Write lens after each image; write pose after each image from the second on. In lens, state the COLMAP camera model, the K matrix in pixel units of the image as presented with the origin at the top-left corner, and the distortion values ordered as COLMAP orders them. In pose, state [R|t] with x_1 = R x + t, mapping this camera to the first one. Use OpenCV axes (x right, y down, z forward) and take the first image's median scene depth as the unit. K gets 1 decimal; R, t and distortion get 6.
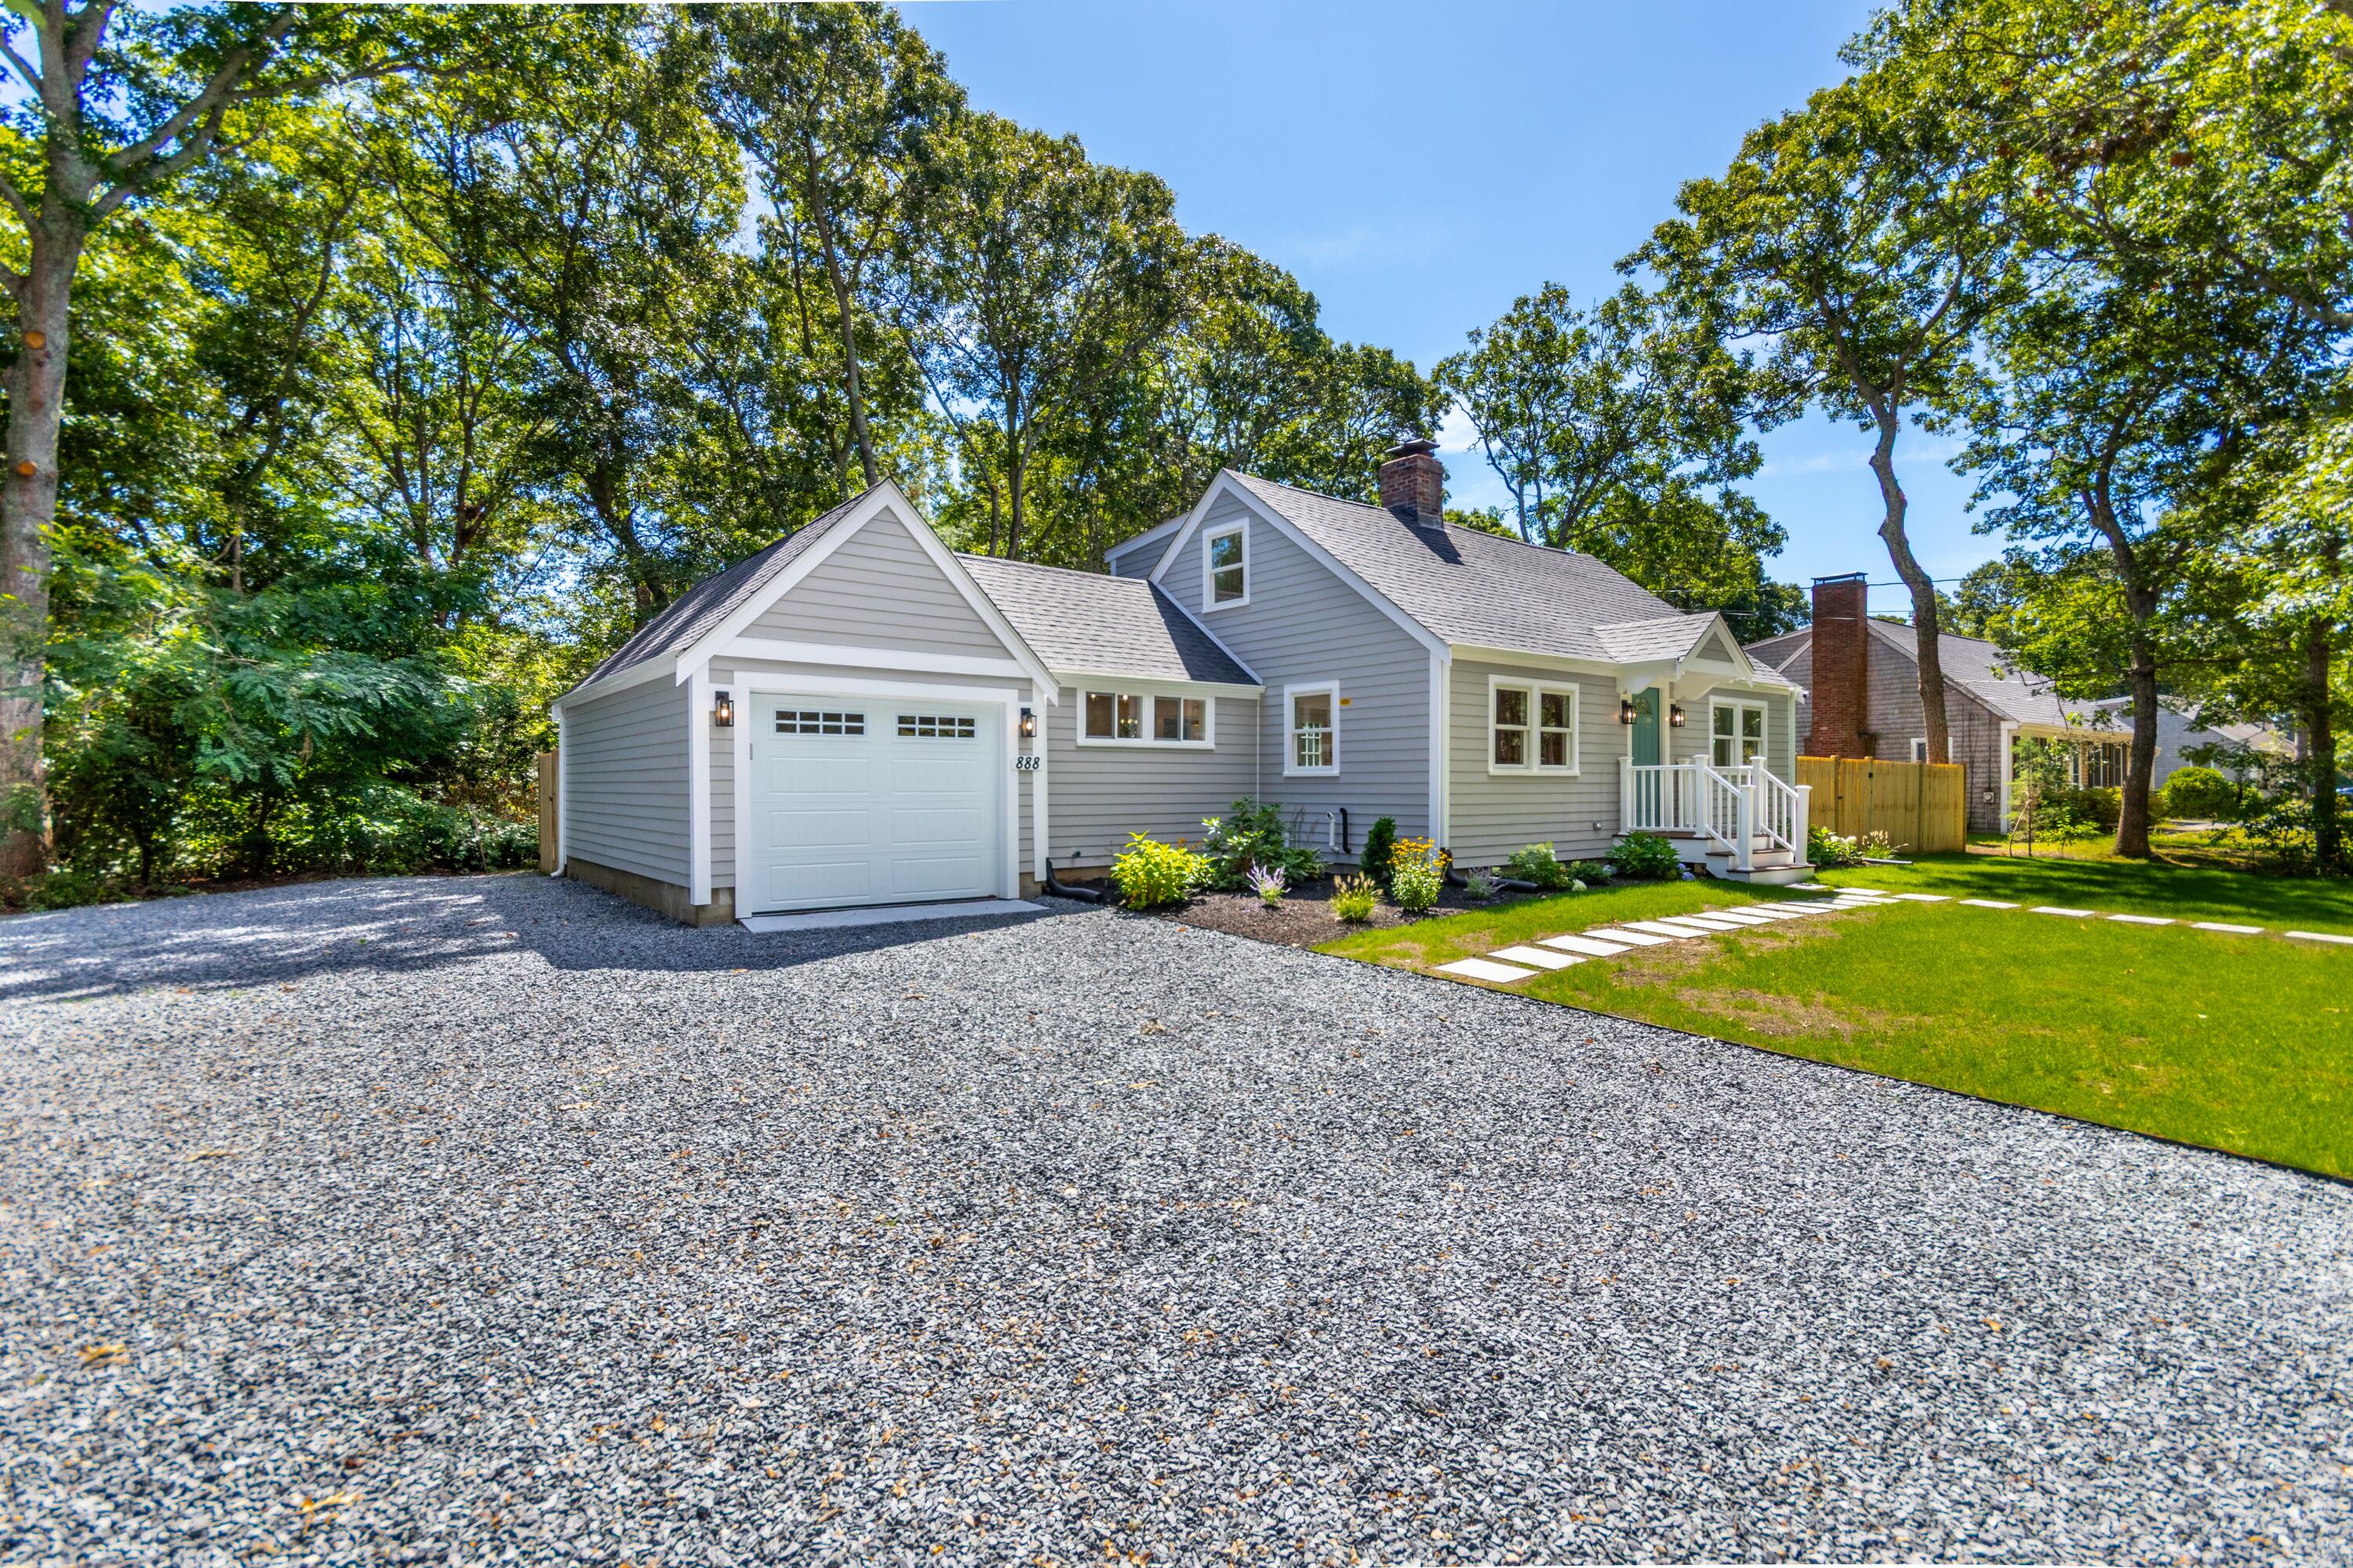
lens RADIAL K [[1091.2, 0, 1176.5], [0, 1091.2, 784.0], [0, 0, 1]] dist [0.002806, 0.001242]
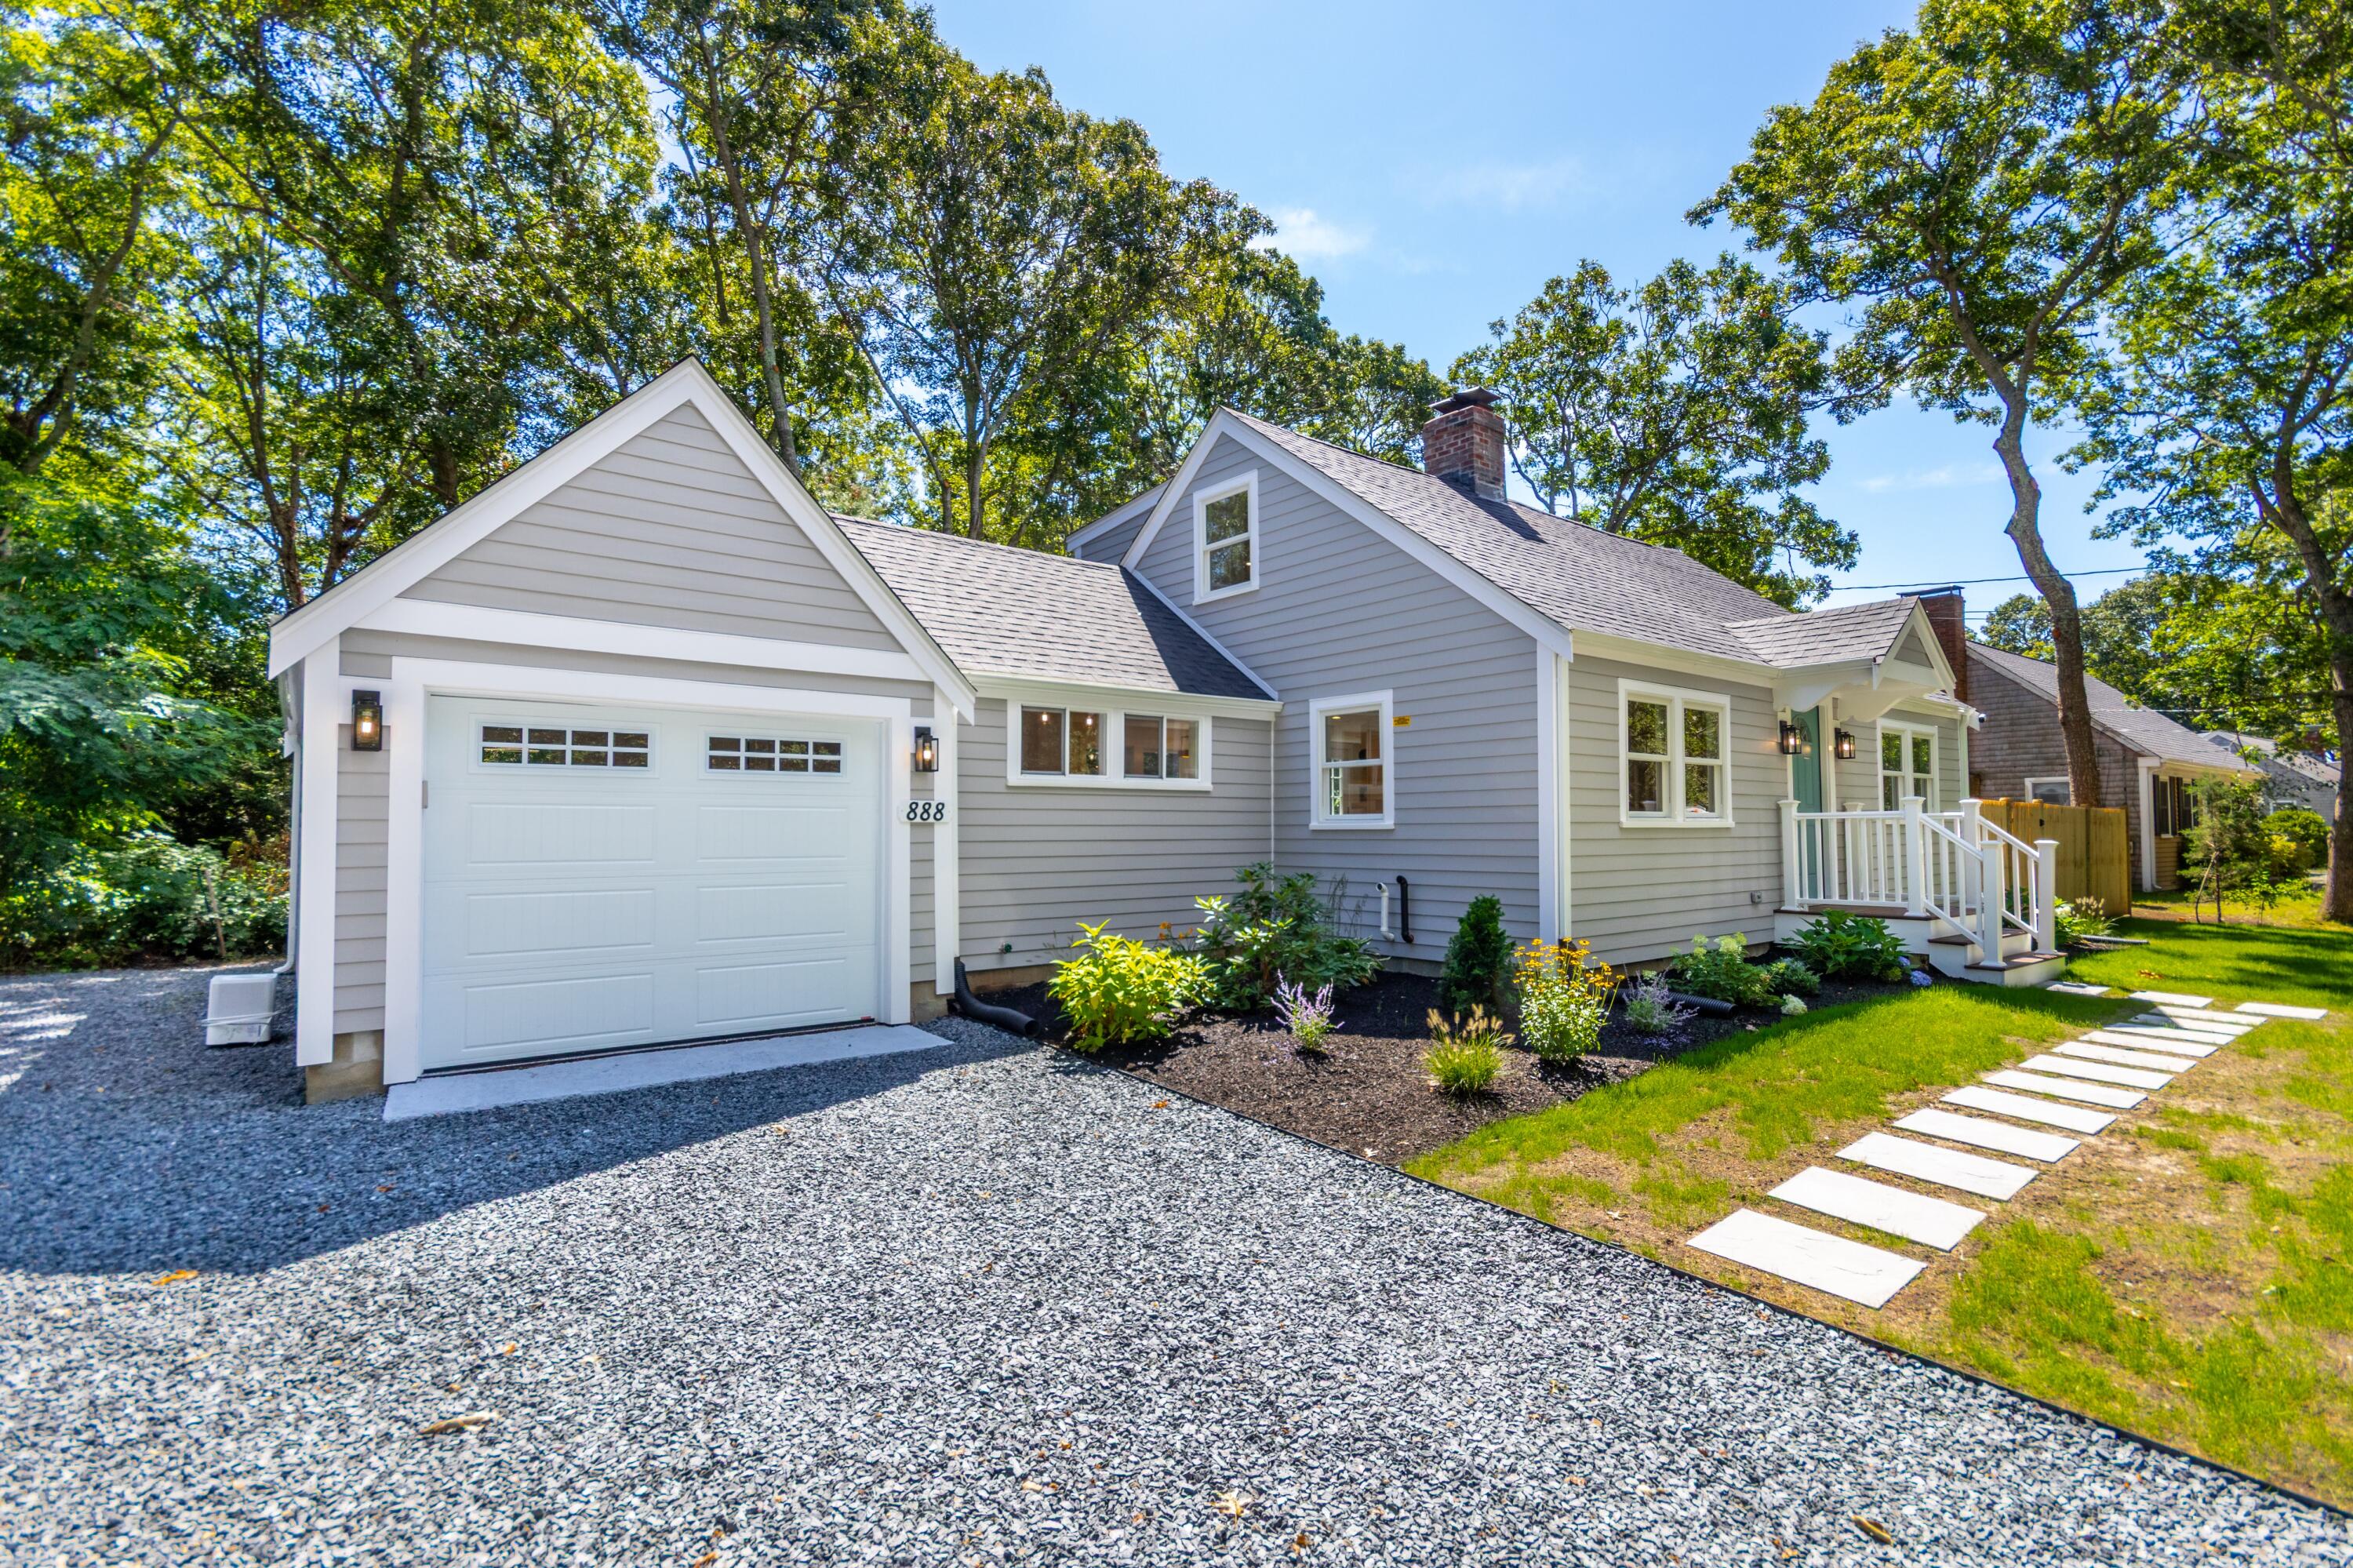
lens RADIAL K [[1100.0, 0, 1176.5], [0, 1100.0, 784.0], [0, 0, 1]] dist [0.003783, 0.000773]
pose [[0.999952, -0.002435, 0.009447, 0.004991], [0.002826, 0.999129, -0.041637, -0.006018], [-0.009337, 0.041662, 0.999088, 0.258292]]
